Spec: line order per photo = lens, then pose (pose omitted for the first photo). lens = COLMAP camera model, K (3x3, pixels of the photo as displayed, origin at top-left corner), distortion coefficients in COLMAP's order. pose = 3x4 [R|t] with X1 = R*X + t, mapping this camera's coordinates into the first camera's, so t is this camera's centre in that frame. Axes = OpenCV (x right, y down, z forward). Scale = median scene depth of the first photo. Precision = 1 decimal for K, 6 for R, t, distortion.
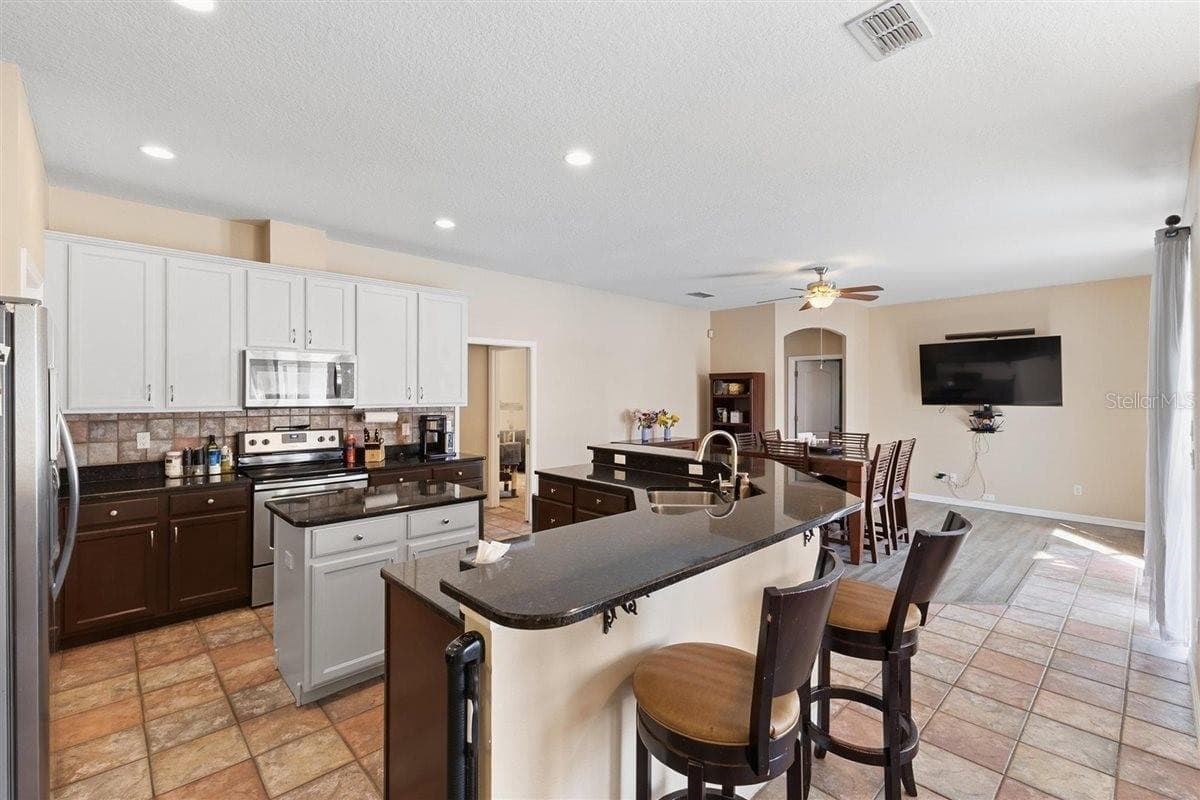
lens RADIAL K [[520.9, 0, 601.9], [0, 520.9, 392.2], [0, 0, 1]] dist [0.003396, -0.001716]
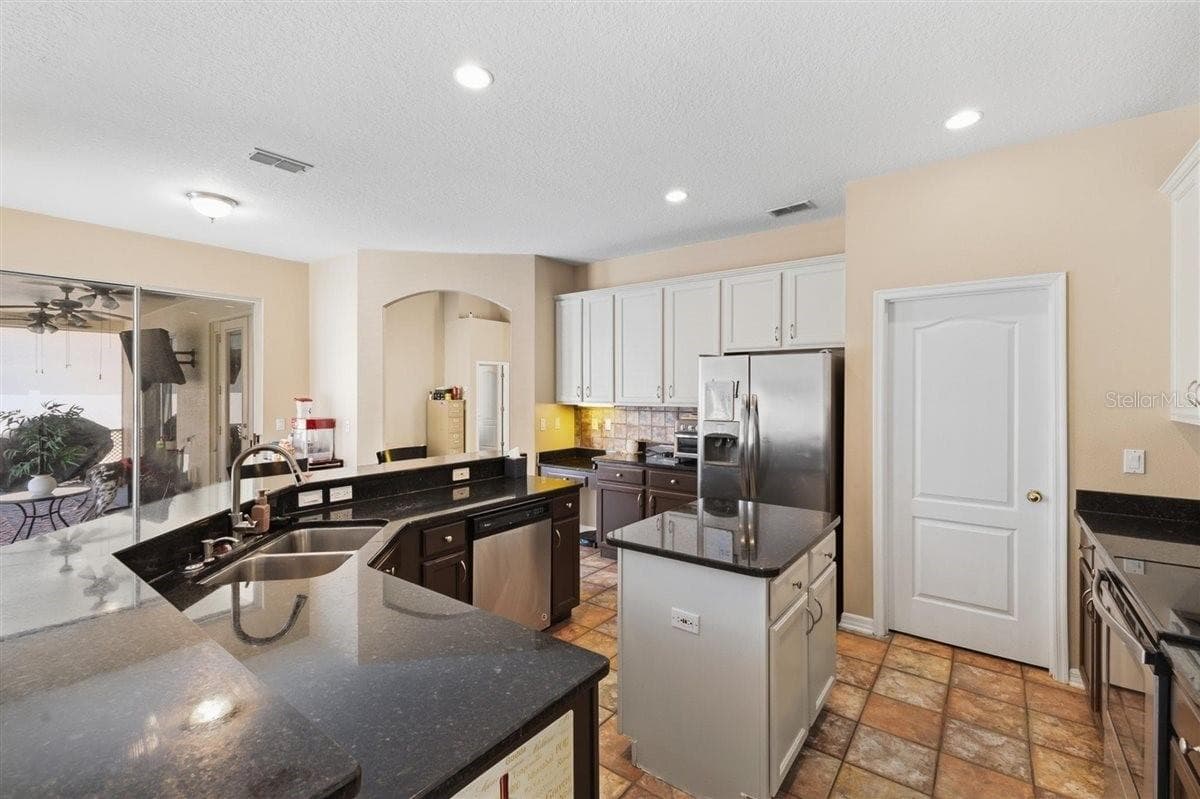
lens RADIAL K [[520.9, 0, 599.6], [0, 520.9, 394.7], [0, 0, 1]] dist [0.003396, -0.001716]
pose [[-0.986550, -0.004010, -0.163412, -0.072924], [-0.004643, 0.999983, 0.003493, 0.003762], [0.163395, 0.004205, -0.986552, 1.258171]]
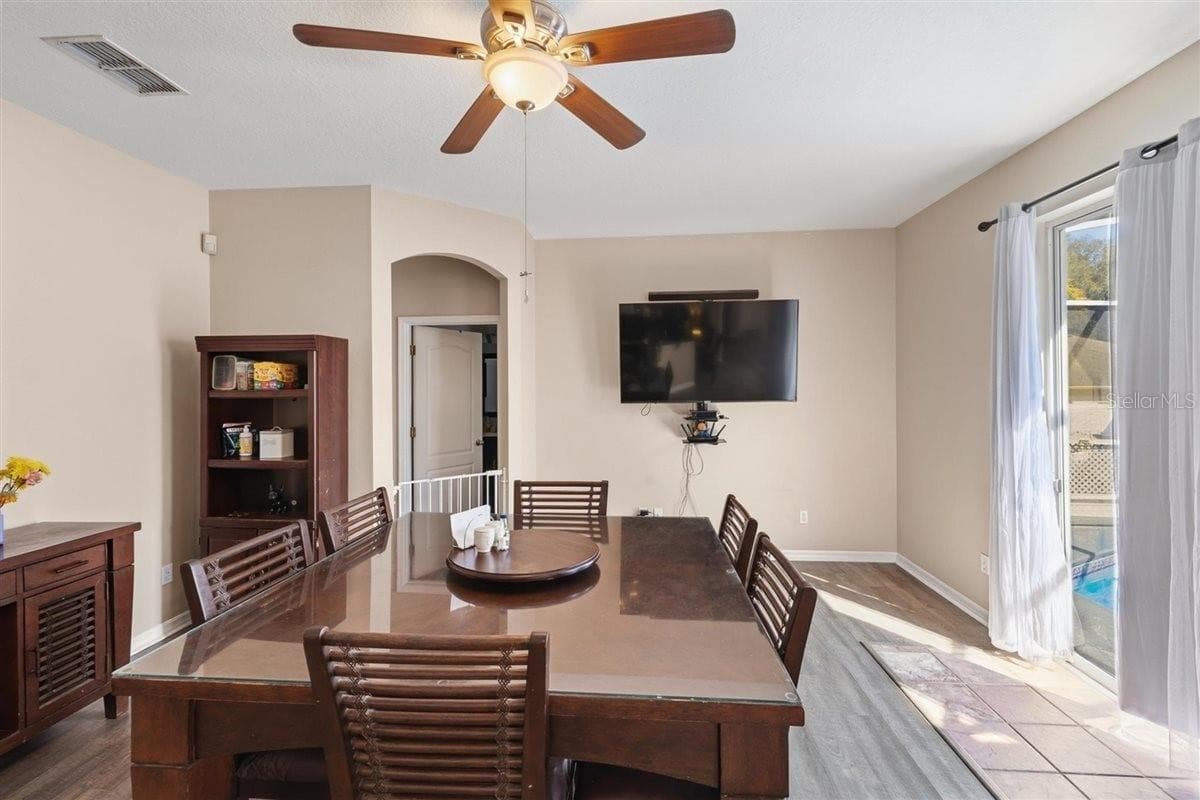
lens RADIAL K [[520.9, 0, 597.3], [0, 520.9, 387.4], [0, 0, 1]] dist [0.003396, -0.001716]
pose [[0.747986, -0.007576, 0.663671, 0.337896], [0.006422, 0.999971, 0.004177, 0.004935], [-0.663684, 0.001138, 0.748013, 1.006991]]
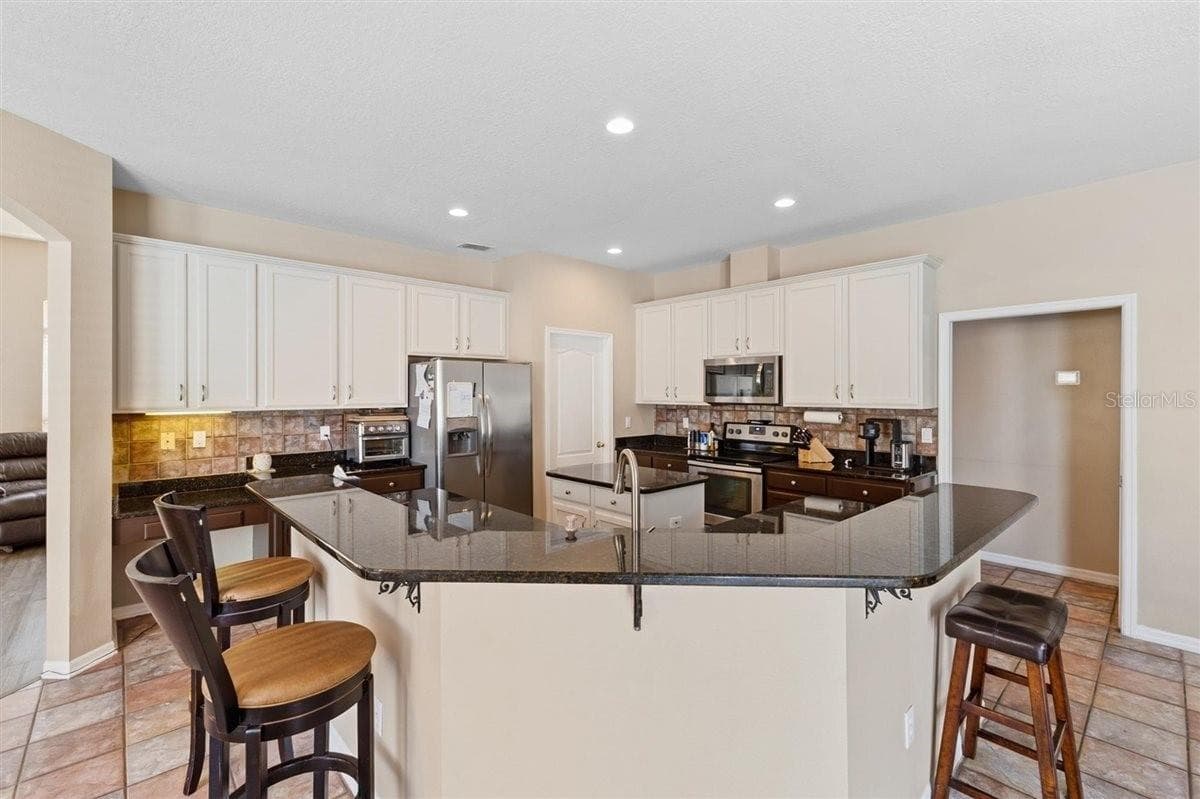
lens RADIAL K [[520.9, 0, 605.9], [0, 520.9, 397.3], [0, 0, 1]] dist [0.003396, -0.001716]
pose [[-0.007135, 0.008993, -0.999934, 0.604193], [0.002019, 0.999958, 0.008979, 0.001968], [0.999973, -0.001955, -0.007152, 0.697189]]
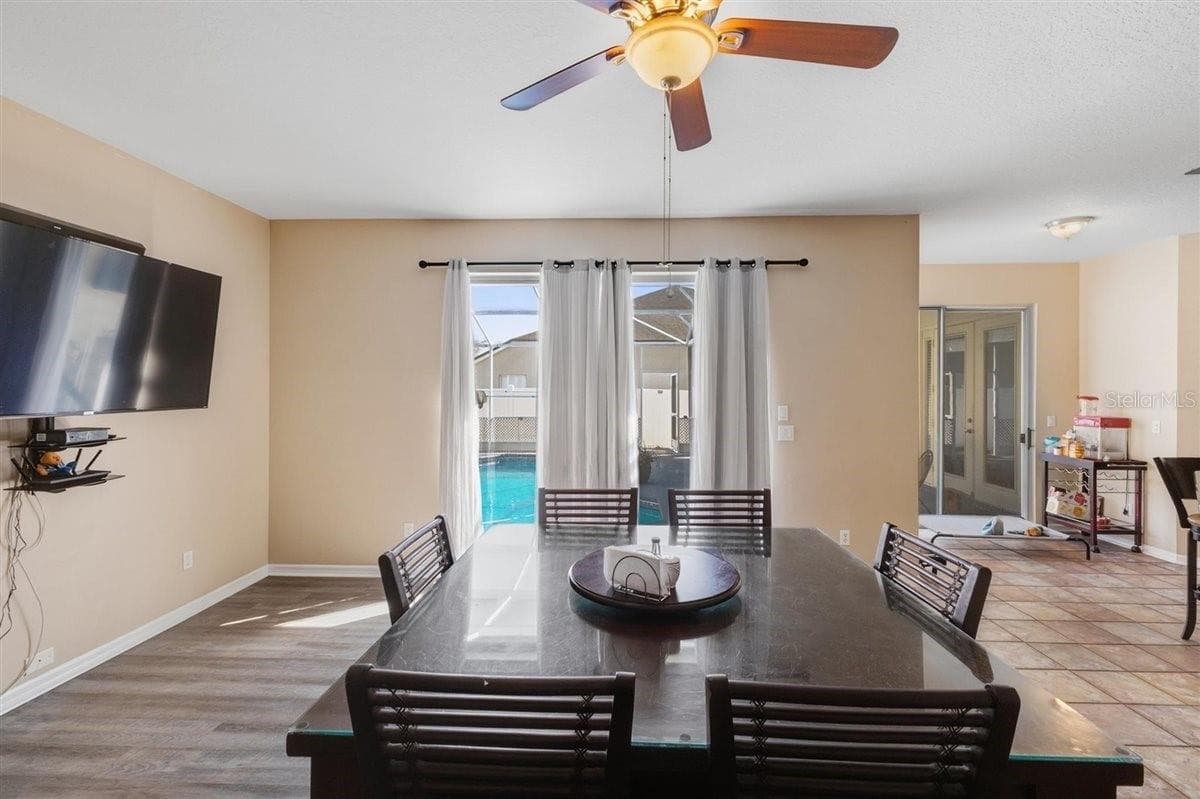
lens RADIAL K [[520.9, 0, 598.8], [0, 520.9, 394.8], [0, 0, 1]] dist [0.003396, -0.001716]
pose [[-0.687648, -0.013540, 0.725918, 0.332983], [-0.005774, 0.999896, 0.013181, 0.005775], [-0.726021, 0.004873, -0.687655, 1.652471]]
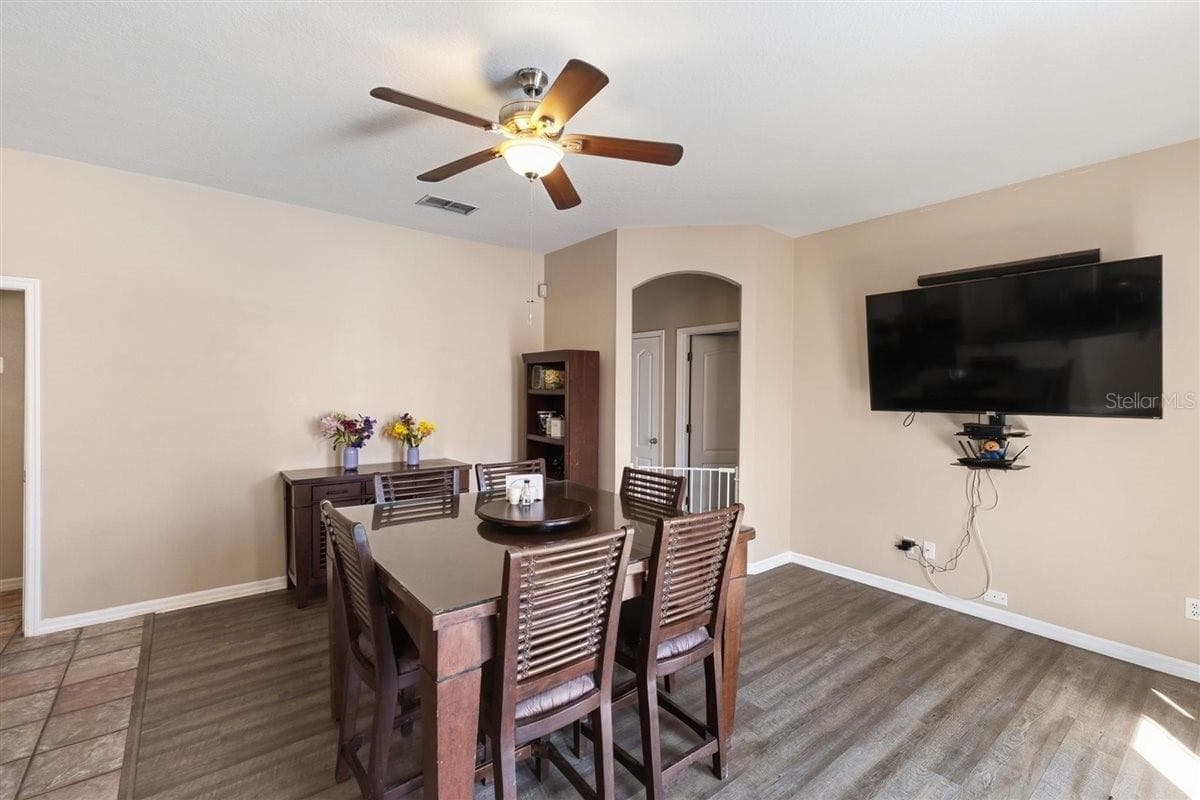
lens RADIAL K [[520.9, 0, 607.5], [0, 520.9, 396.9], [0, 0, 1]] dist [0.003396, -0.001716]
pose [[0.995990, 0.008496, -0.089055, 0.705325], [-0.006938, 0.999818, 0.017786, 0.005288], [0.089190, -0.017097, 0.995868, 0.804918]]
